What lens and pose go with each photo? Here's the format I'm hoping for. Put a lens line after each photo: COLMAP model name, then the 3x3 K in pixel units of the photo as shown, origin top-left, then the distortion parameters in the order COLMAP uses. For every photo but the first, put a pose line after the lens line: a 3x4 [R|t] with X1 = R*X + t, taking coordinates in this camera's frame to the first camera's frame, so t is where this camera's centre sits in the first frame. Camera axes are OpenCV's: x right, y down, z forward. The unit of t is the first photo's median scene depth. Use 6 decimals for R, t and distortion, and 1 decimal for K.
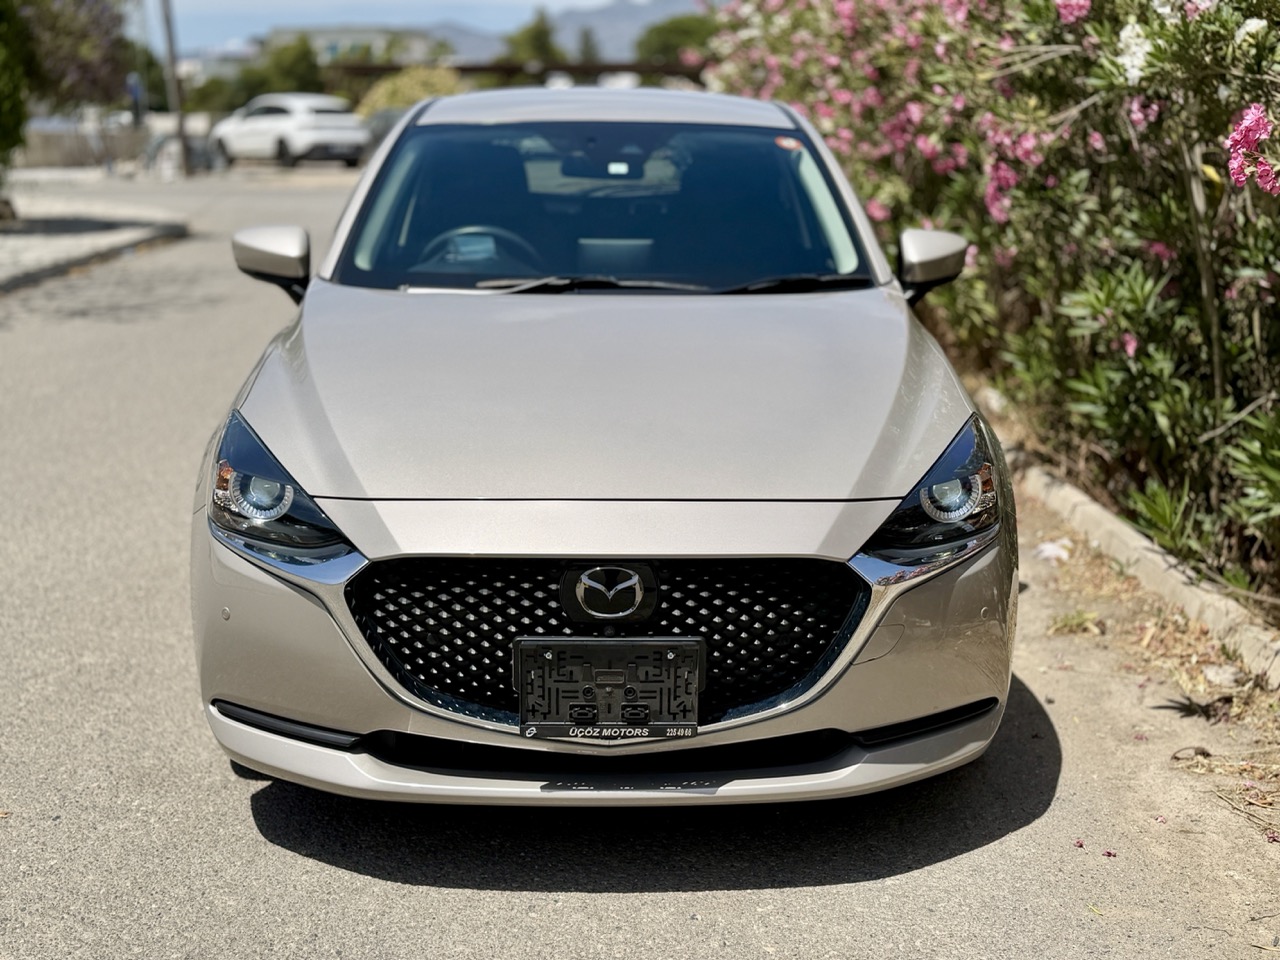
lens RADIAL K [[1554.1, 0, 640.0], [0, 1554.1, 480.0], [0, 0, 1]] dist [0.204019, -0.525973]
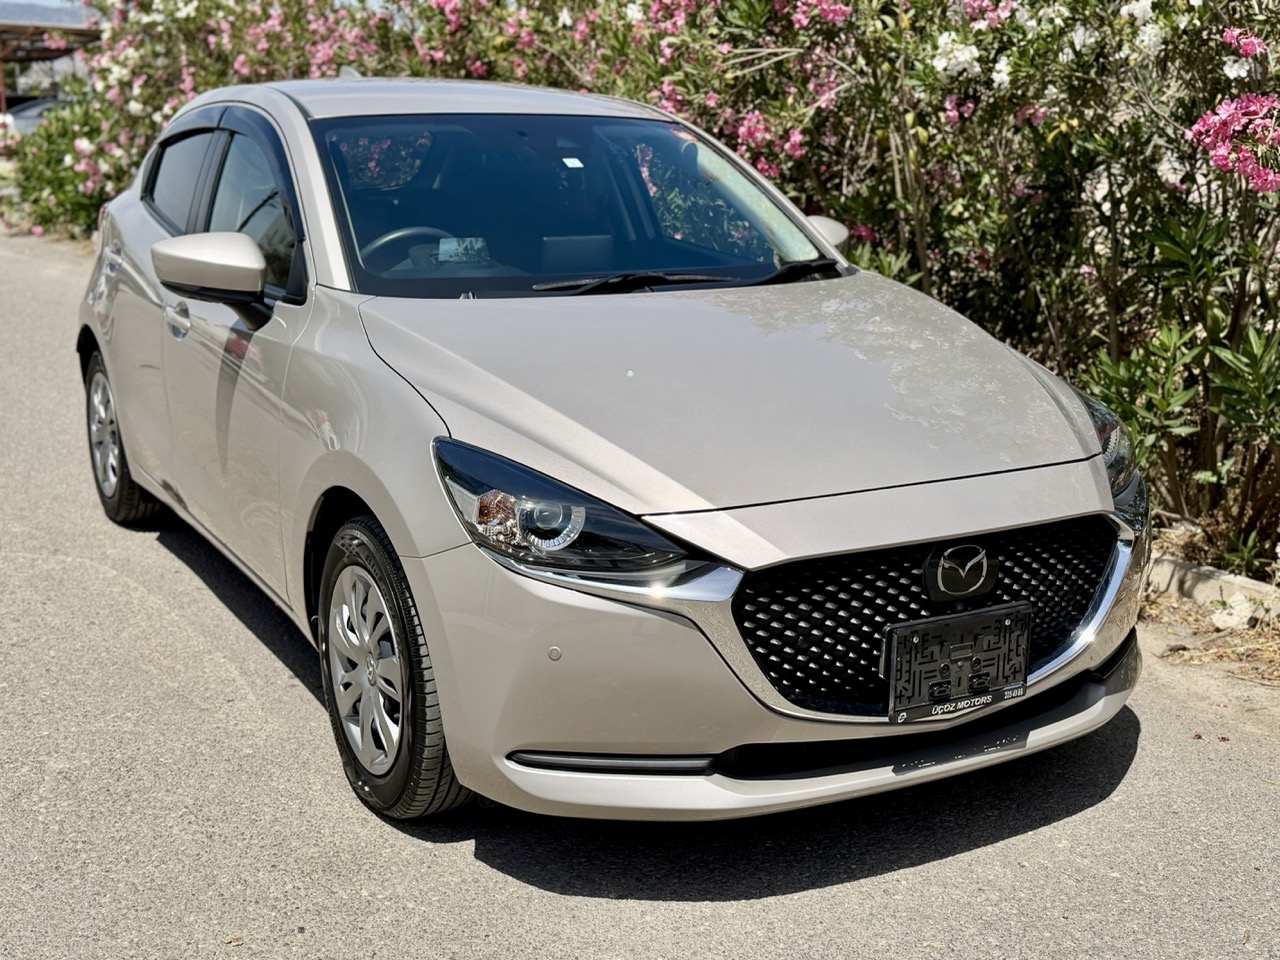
lens RADIAL K [[1554.1, 0, 640.0], [0, 1554.1, 480.0], [0, 0, 1]] dist [0.204019, -0.525973]
pose [[0.875492, -0.109438, 0.470678, -0.681663], [0.108794, 0.993651, 0.028672, -0.039435], [-0.470827, 0.026105, 0.881839, 0.179883]]
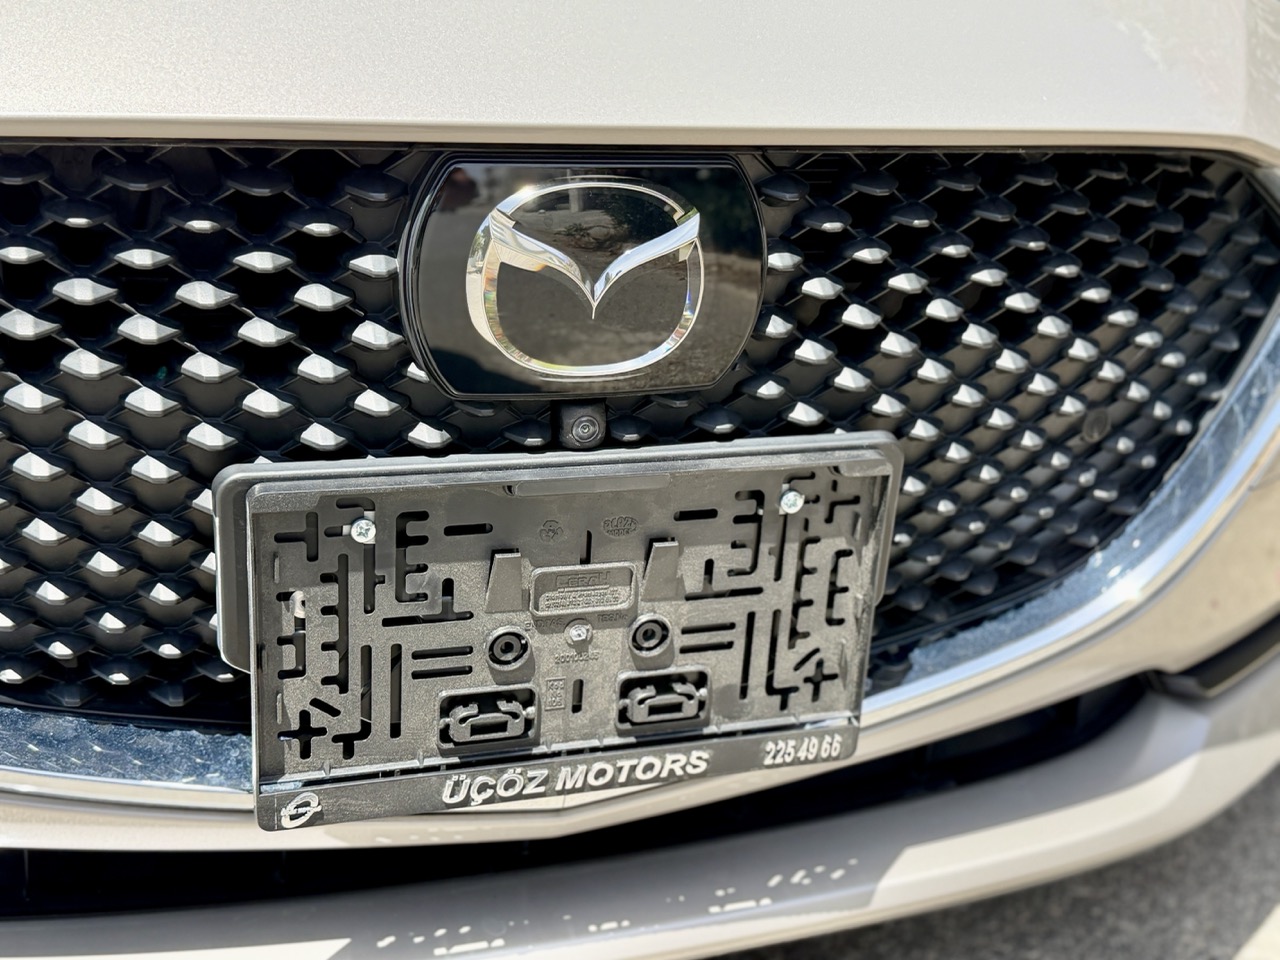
lens RADIAL K [[1554.1, 0, 640.0], [0, 1554.1, 480.0], [0, 0, 1]] dist [0.204019, -0.525973]
pose [[0.954984, -0.059064, 0.290717, -0.089614], [0.014849, 0.988268, 0.152006, 0.064360], [-0.296285, -0.140847, 0.944657, 0.734774]]
